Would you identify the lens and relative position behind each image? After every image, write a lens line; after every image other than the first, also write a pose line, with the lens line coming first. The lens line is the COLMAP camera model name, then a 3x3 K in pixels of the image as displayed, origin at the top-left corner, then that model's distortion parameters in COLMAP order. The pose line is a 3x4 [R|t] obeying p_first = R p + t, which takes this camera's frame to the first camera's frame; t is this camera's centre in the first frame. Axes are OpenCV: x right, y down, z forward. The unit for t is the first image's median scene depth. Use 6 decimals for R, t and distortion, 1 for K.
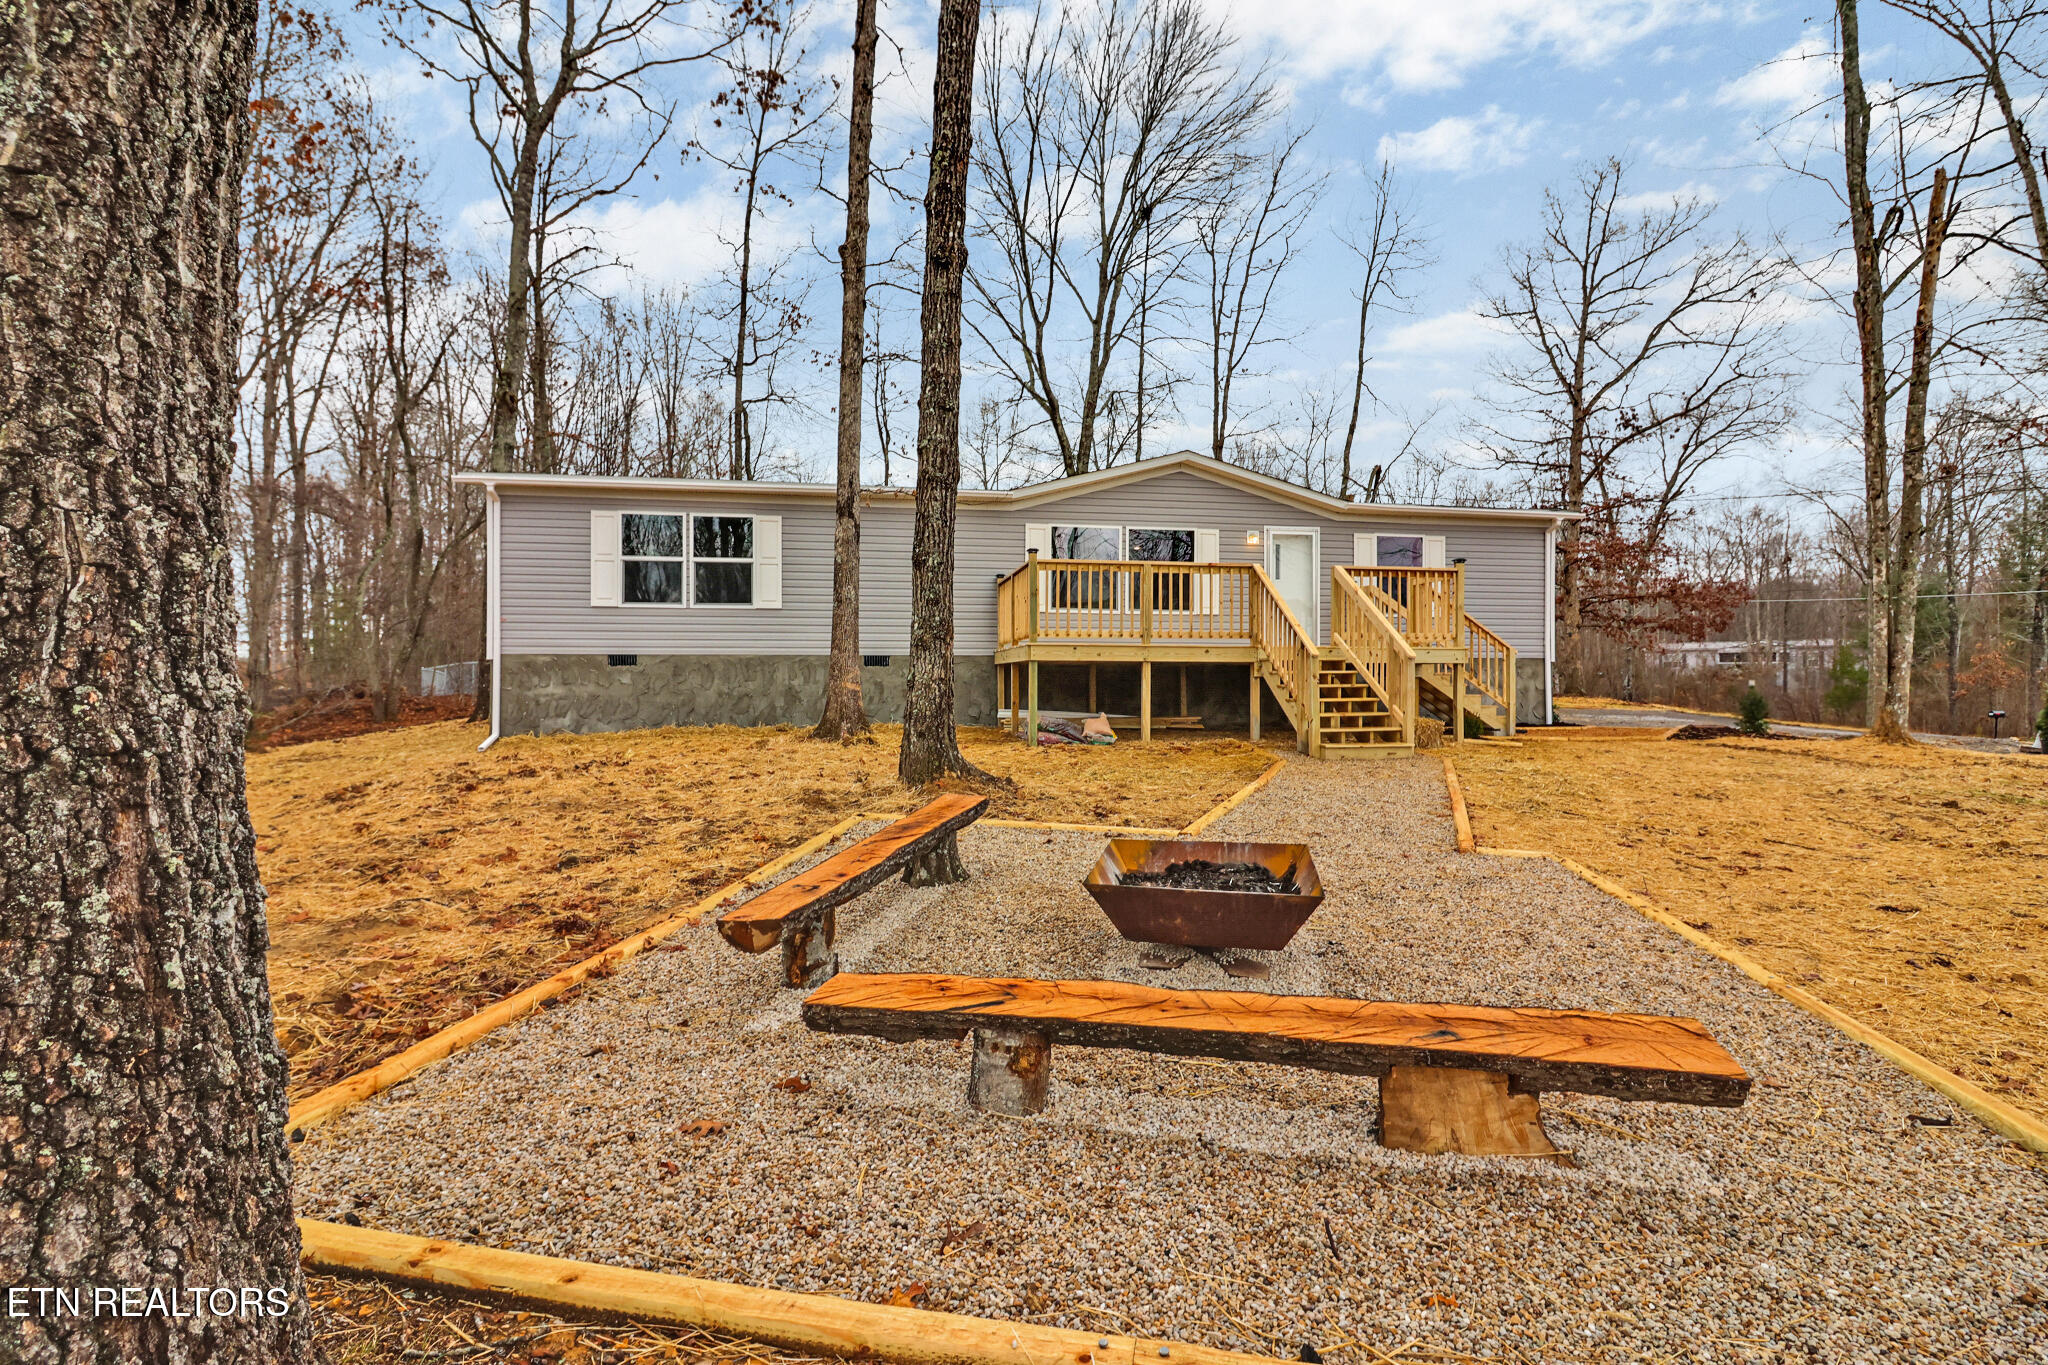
lens RADIAL K [[954.0, 0, 1025.2], [0, 954.0, 683.9], [0, 0, 1]] dist [-0.001153, -0.000646]
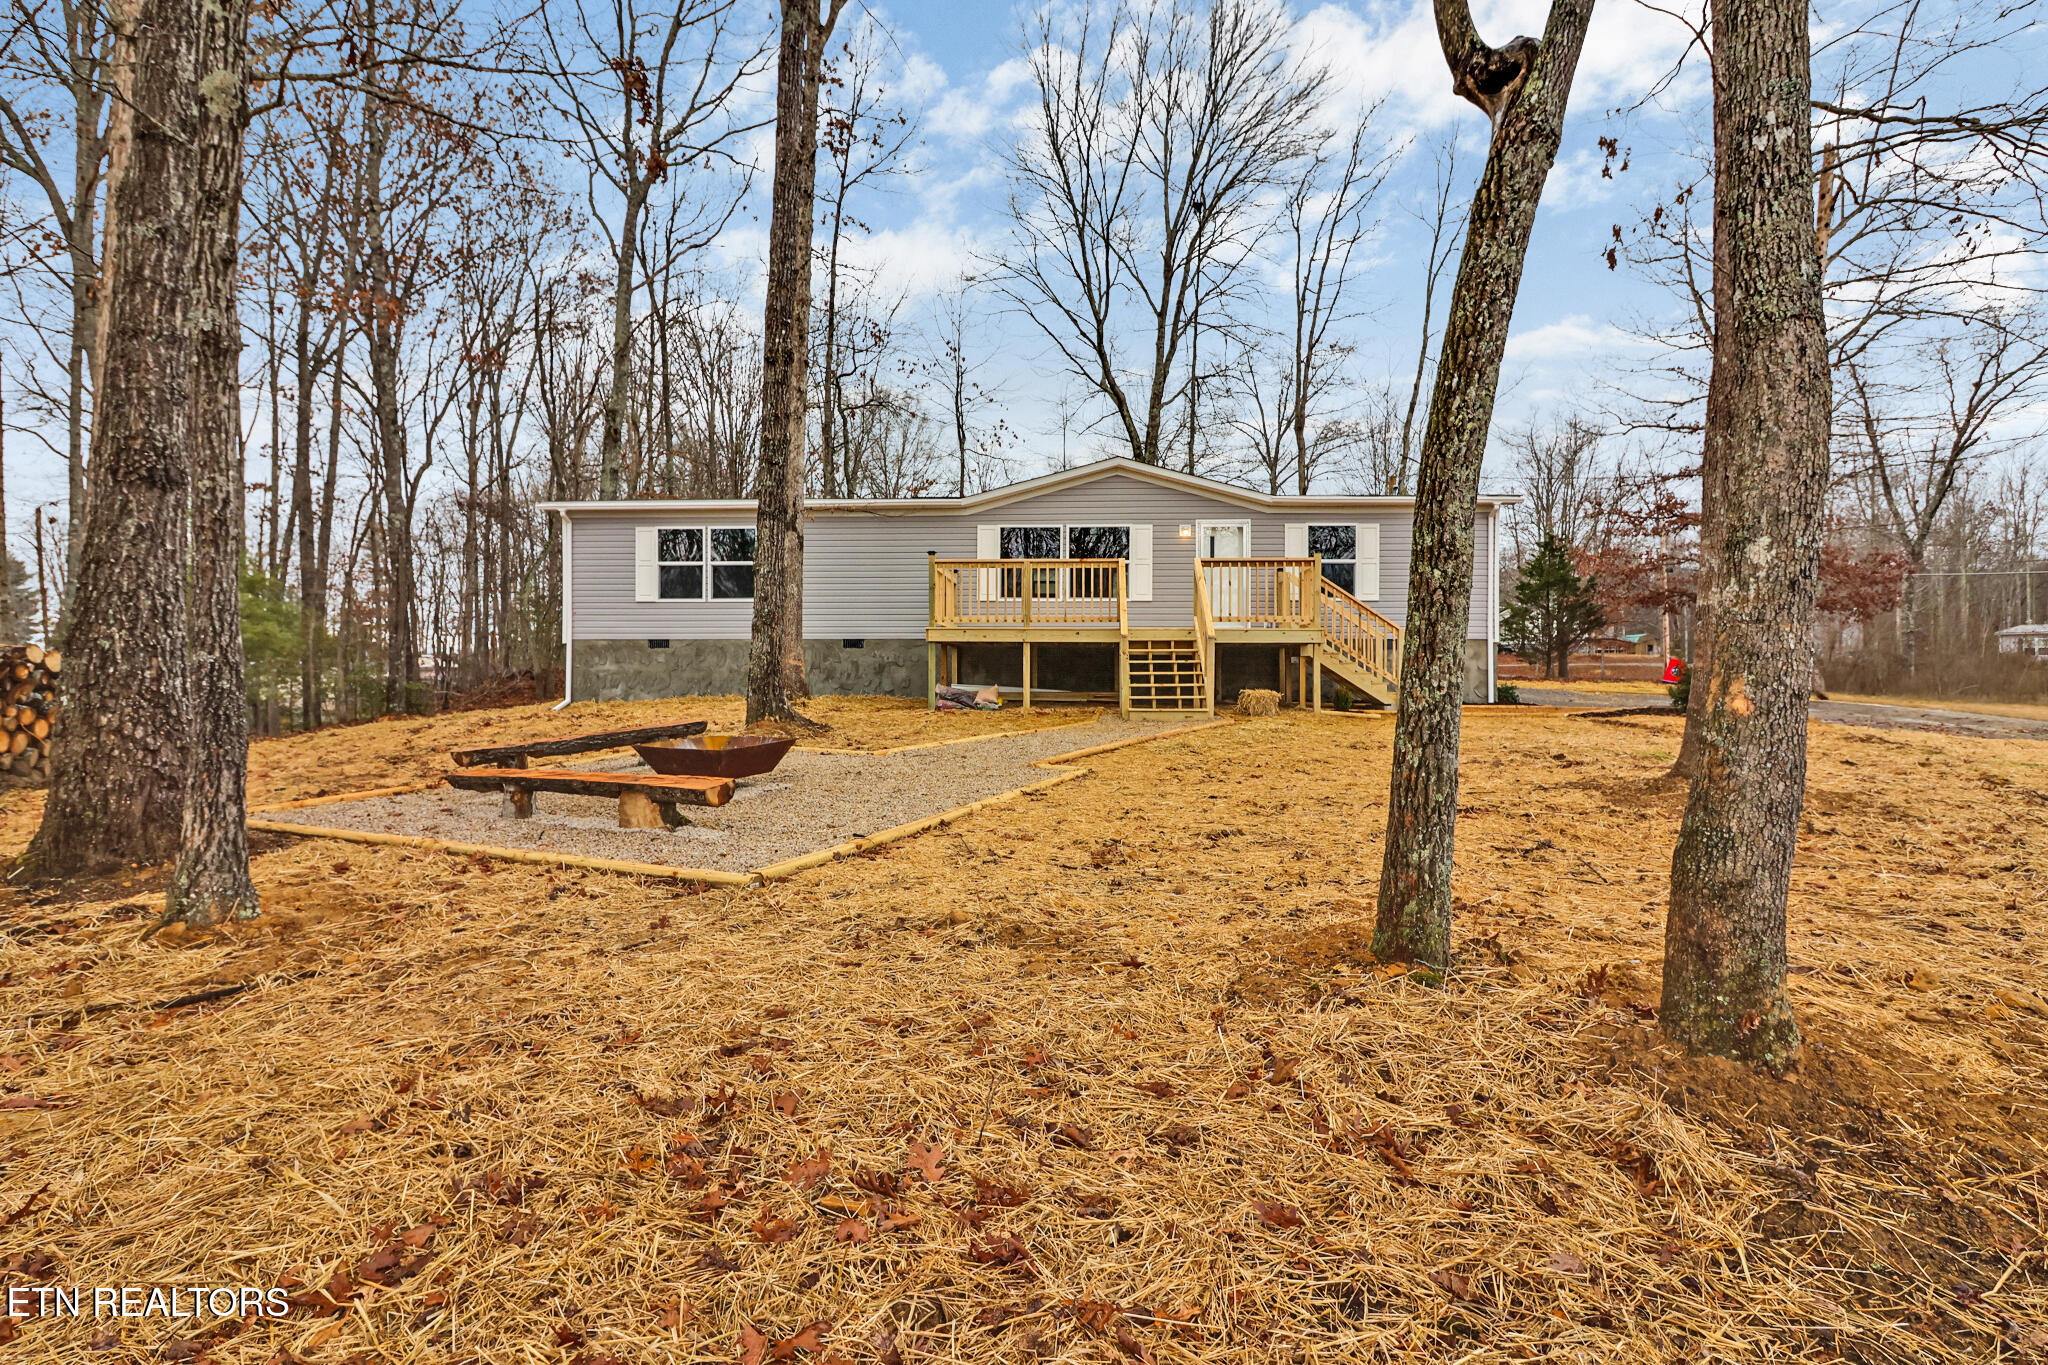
lens RADIAL K [[1051.6, 0, 1021.2], [0, 1051.6, 677.0], [0, 0, 1]] dist [0.002214, 0.000513]
pose [[0.974580, 0.003066, -0.224018, 0.360467], [-0.002866, 0.999995, 0.001217, 0.016290], [0.224020, -0.000544, 0.974584, -0.257312]]
